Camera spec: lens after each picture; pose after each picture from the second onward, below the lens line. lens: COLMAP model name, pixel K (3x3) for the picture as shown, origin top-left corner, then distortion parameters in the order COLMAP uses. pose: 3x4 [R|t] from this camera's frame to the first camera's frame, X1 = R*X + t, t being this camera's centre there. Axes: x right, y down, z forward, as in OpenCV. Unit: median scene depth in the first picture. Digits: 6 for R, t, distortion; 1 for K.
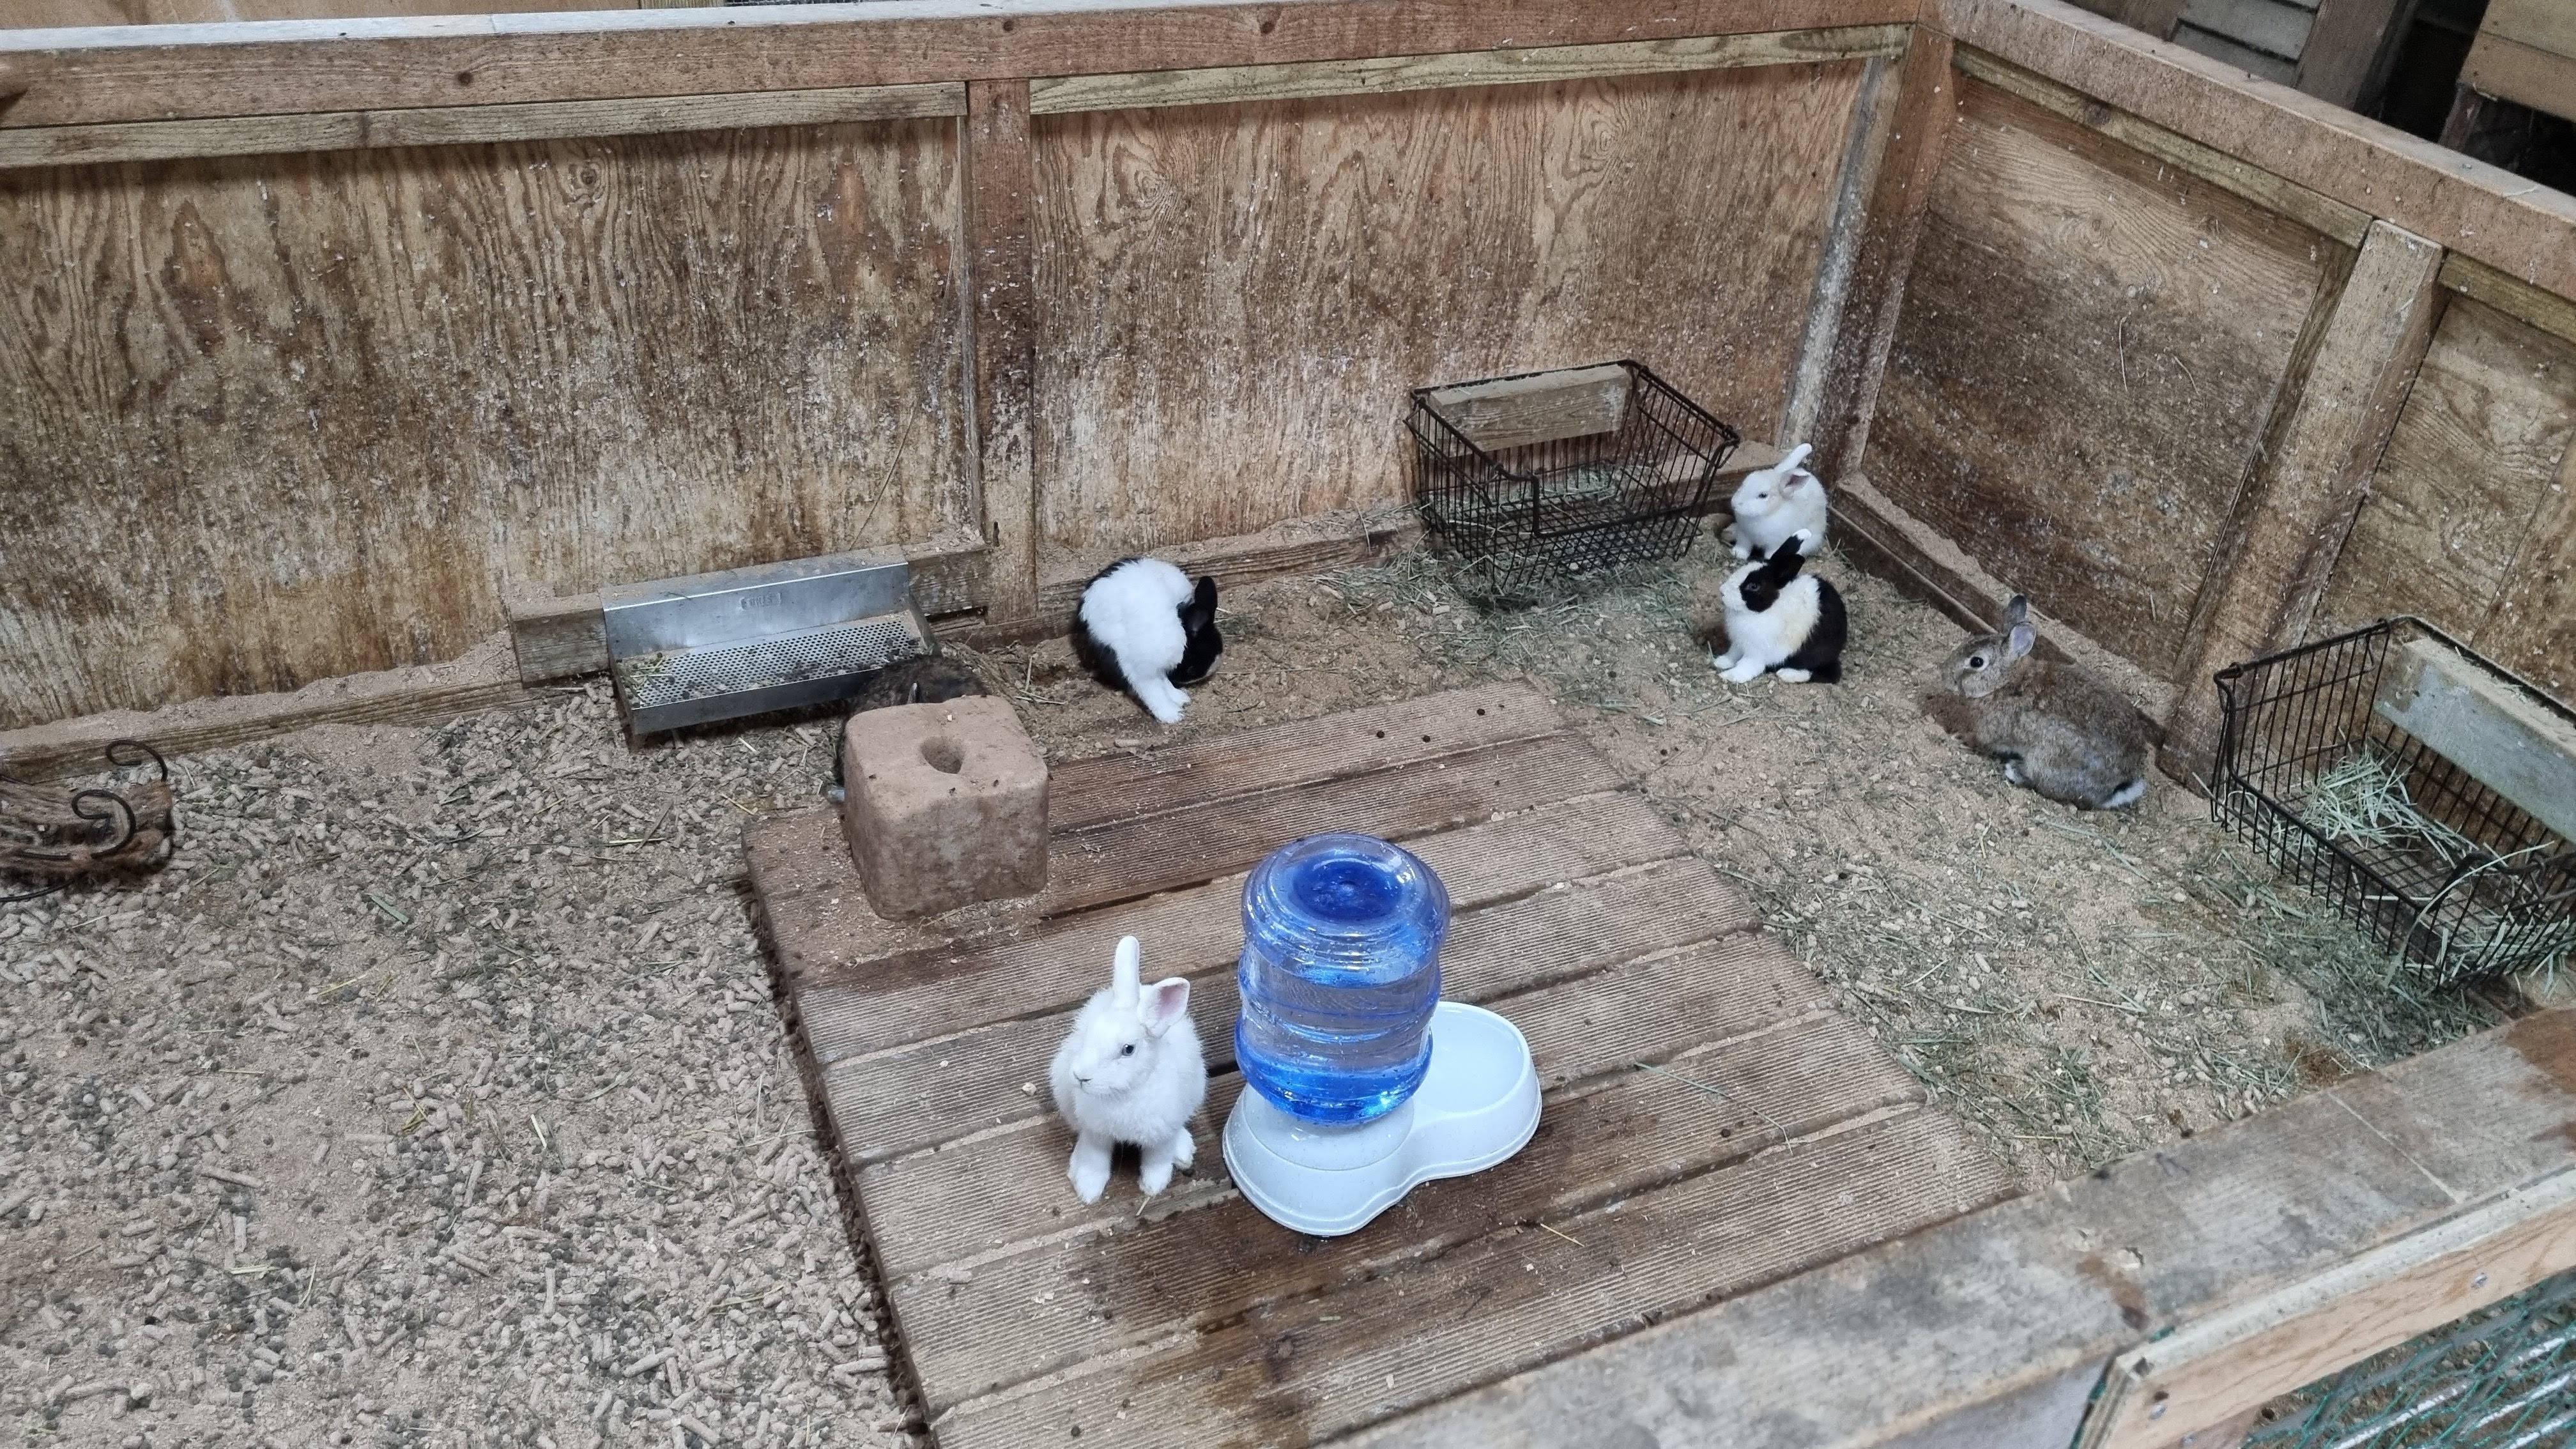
lens RADIAL K [[1947.8, 0, 1291.8], [0, 1947.8, 719.5], [0, 0, 1]] dist [0.045023, -0.022359]
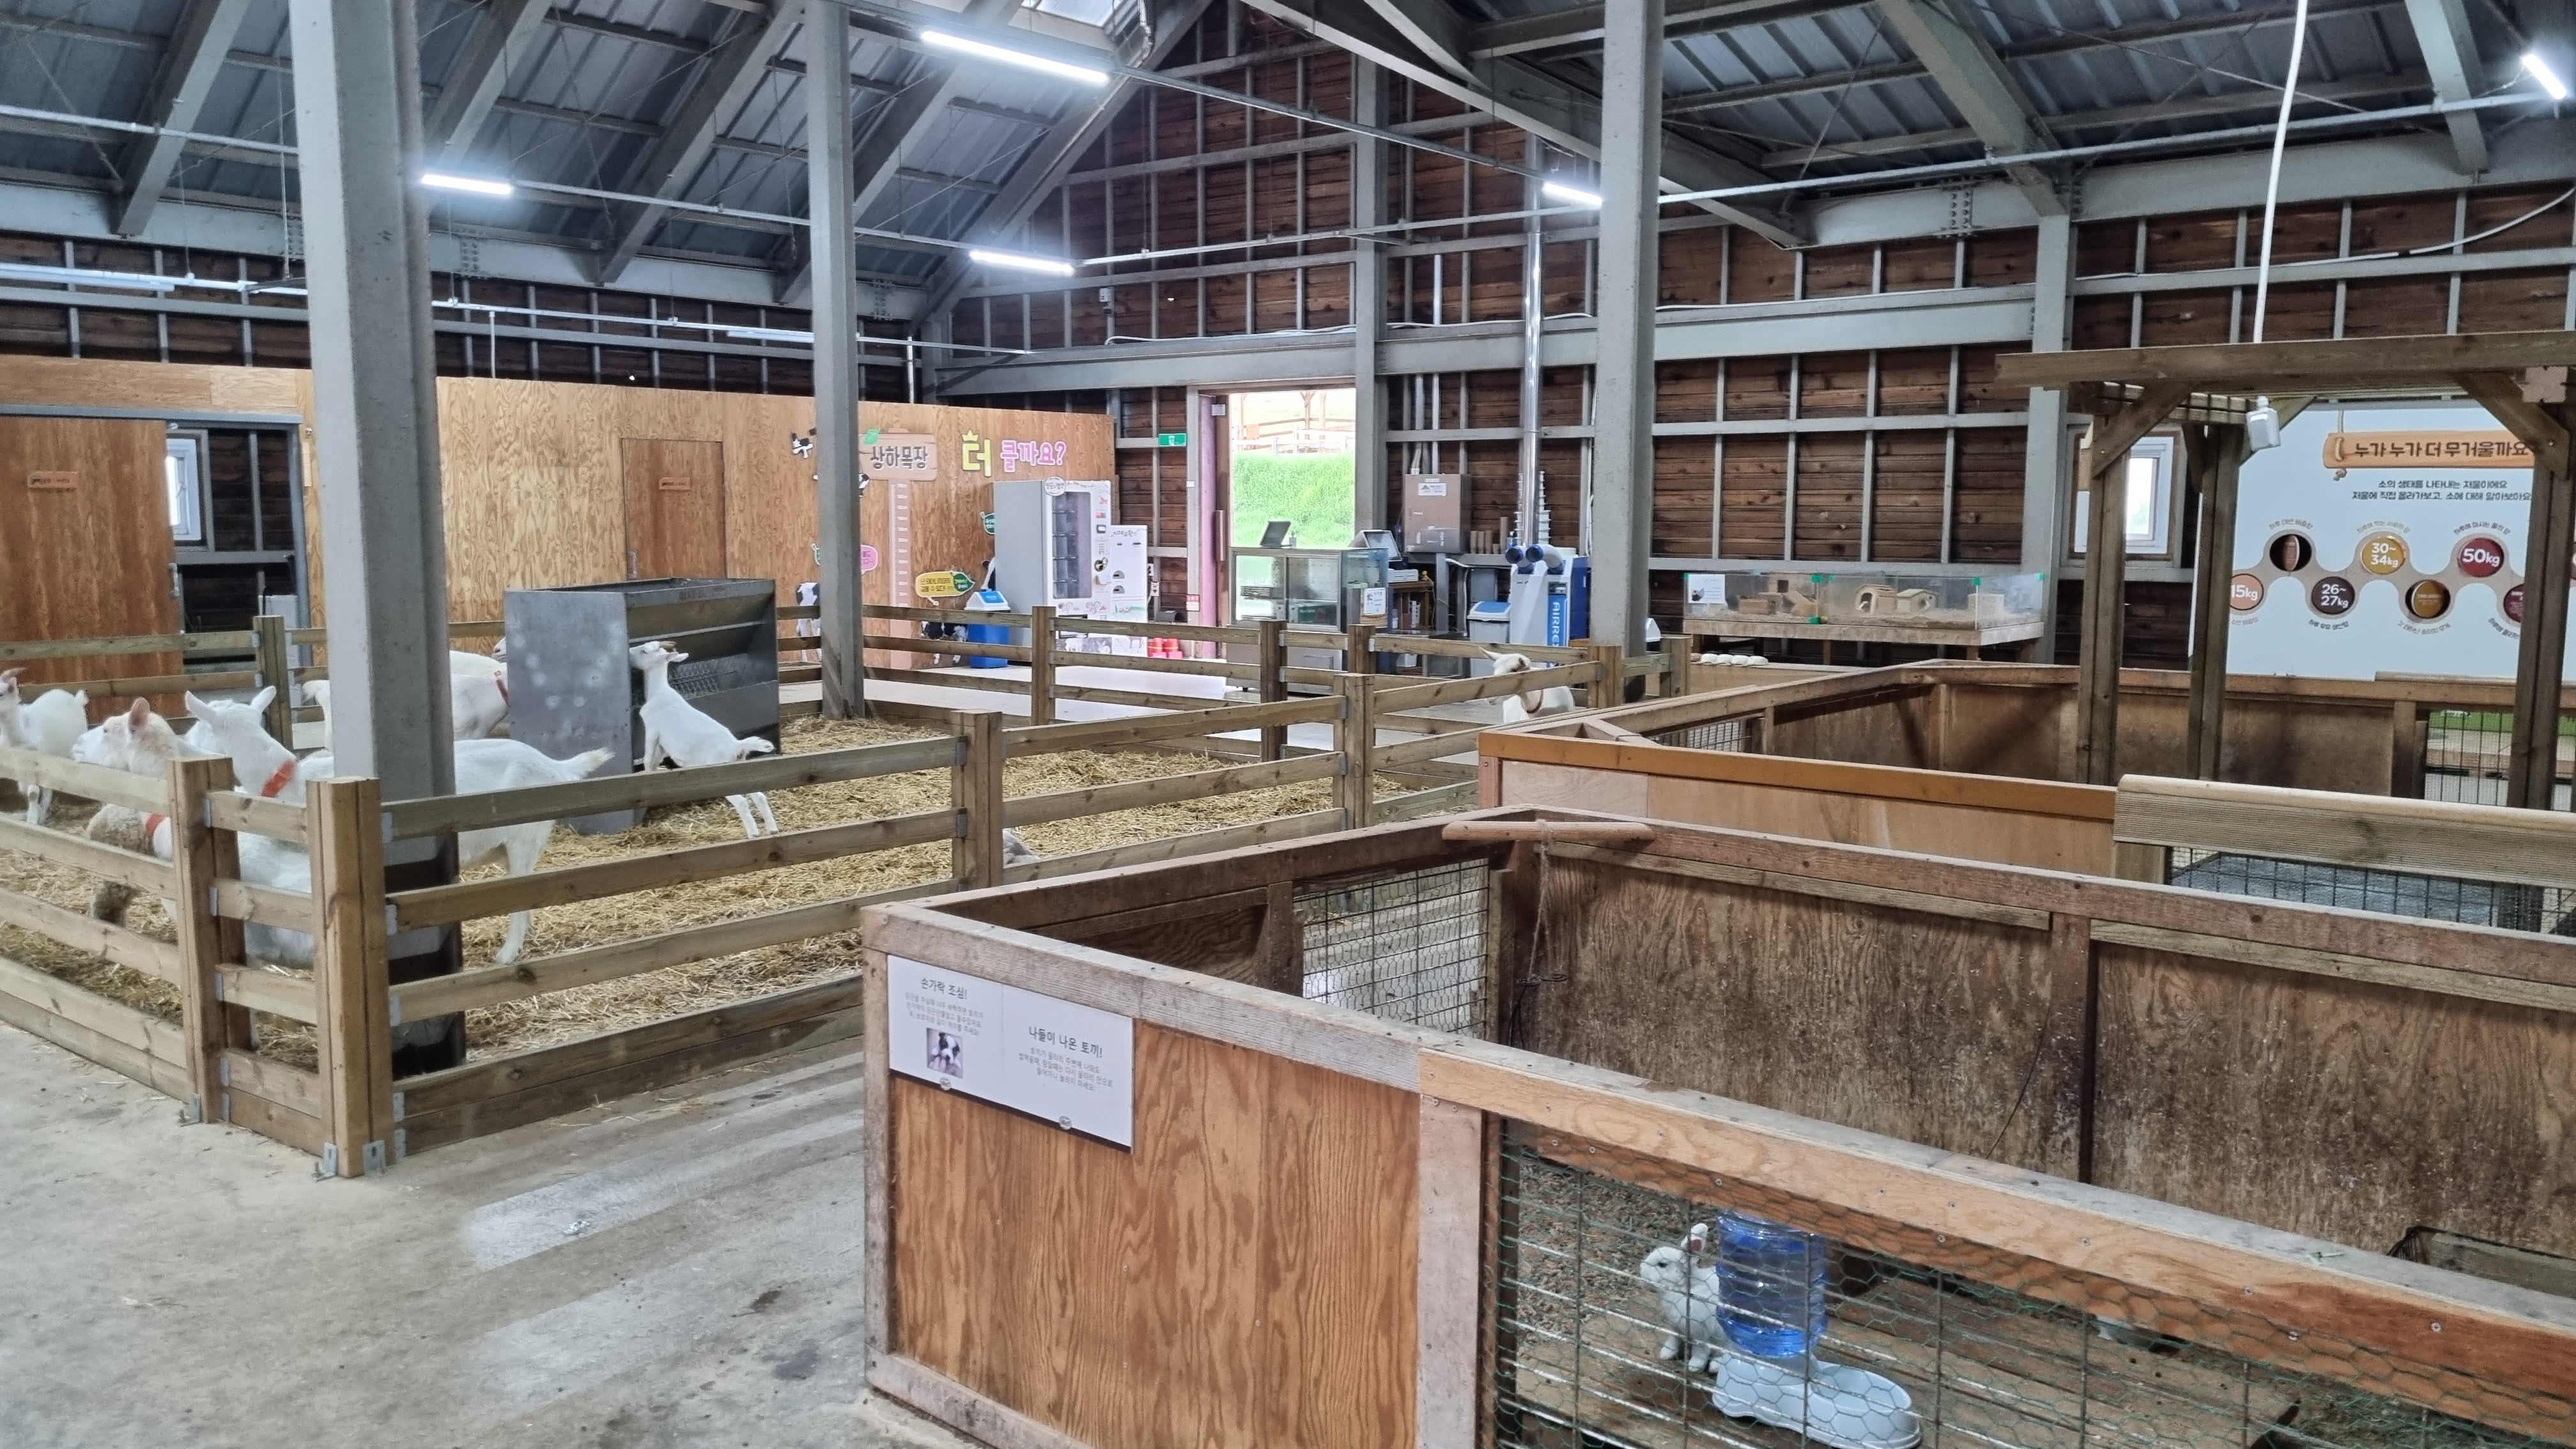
lens RADIAL K [[1947.8, 0, 1291.1], [0, 1947.8, 726.7], [0, 0, 1]] dist [0.045023, -0.022359]
pose [[0.390927, 0.031433, -0.919885, 1.086207], [-0.497723, 0.847908, -0.182546, 0.178200], [0.774240, 0.529210, 0.347115, -0.208754]]
